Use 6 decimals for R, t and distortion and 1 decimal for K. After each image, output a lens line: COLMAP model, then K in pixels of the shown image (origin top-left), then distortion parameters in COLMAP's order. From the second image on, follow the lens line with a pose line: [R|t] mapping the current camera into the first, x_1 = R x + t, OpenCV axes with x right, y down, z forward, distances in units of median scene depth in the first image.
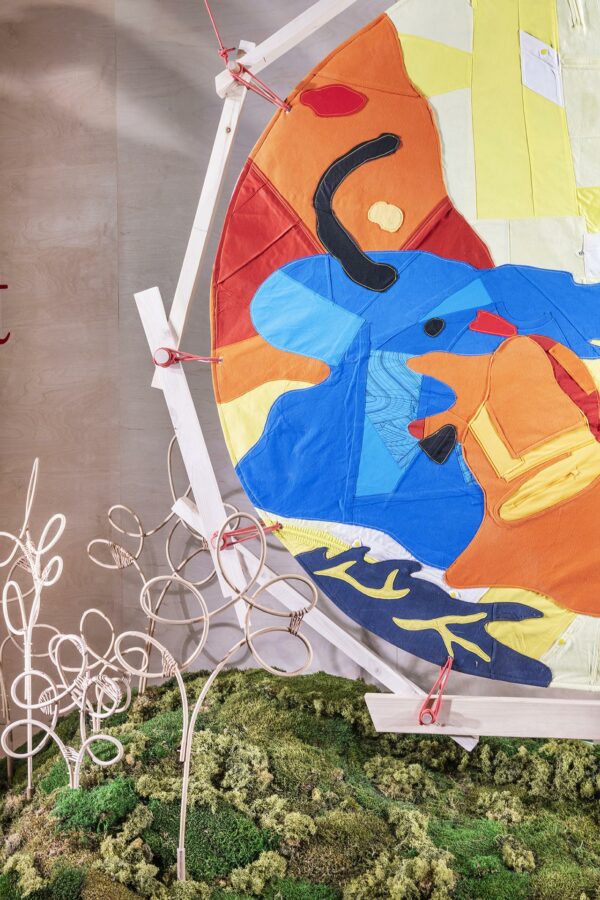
lens RADIAL K [[1142.2, 0, 297.5], [0, 1142.2, 441.4], [0, 0, 1]] dist [0.007214, 0.000000]
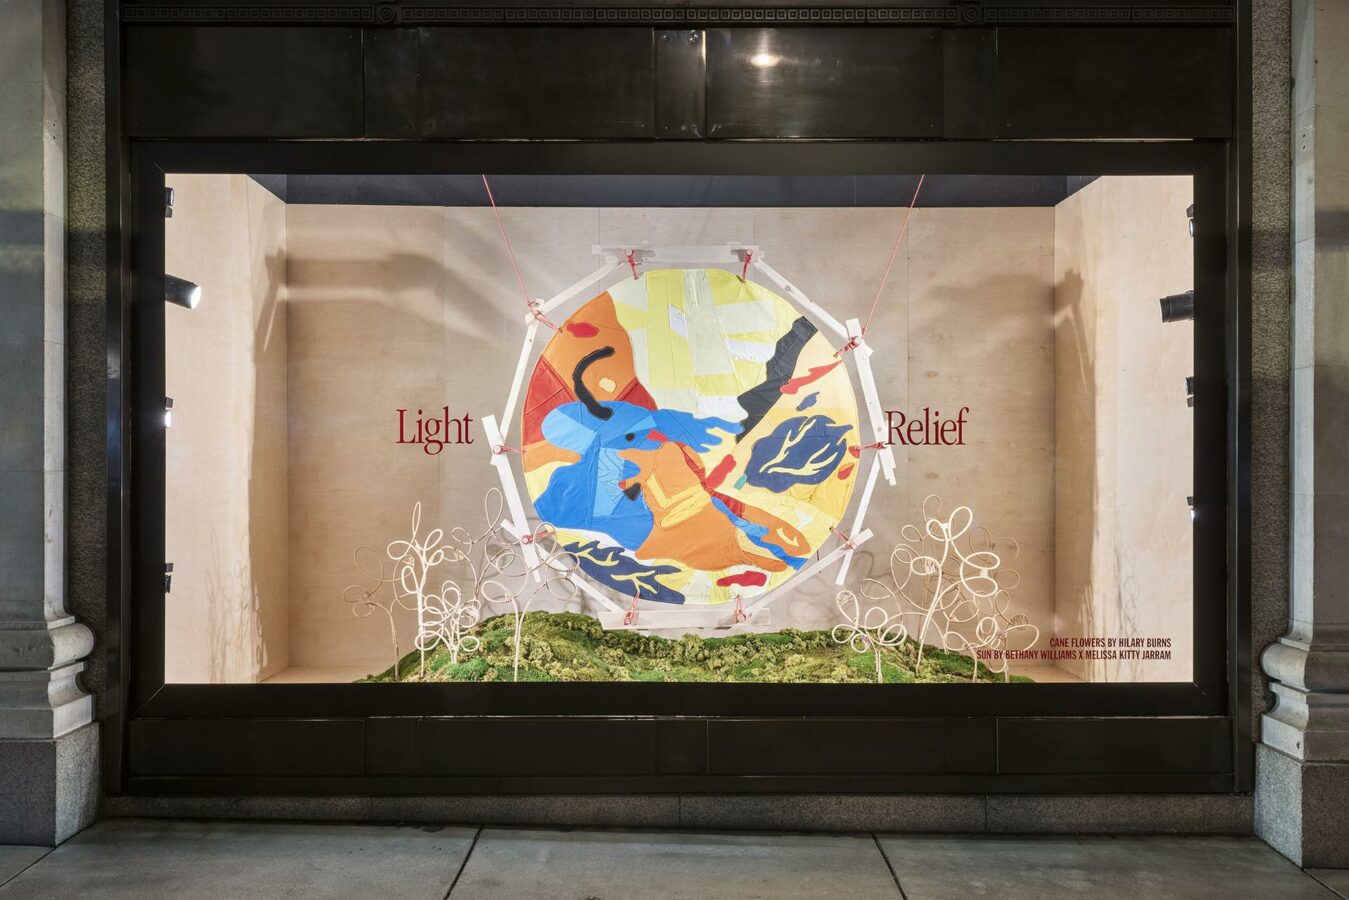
lens RADIAL K [[937.3, 0, 676.5], [0, 937.3, 454.2], [0, 0, 1]] dist [0.005686, 0.000264]
pose [[0.969871, 0.009568, 0.243433, -0.219918], [0.007123, 0.997688, -0.067590, 0.050325], [-0.243517, 0.067287, 0.967560, -0.706841]]
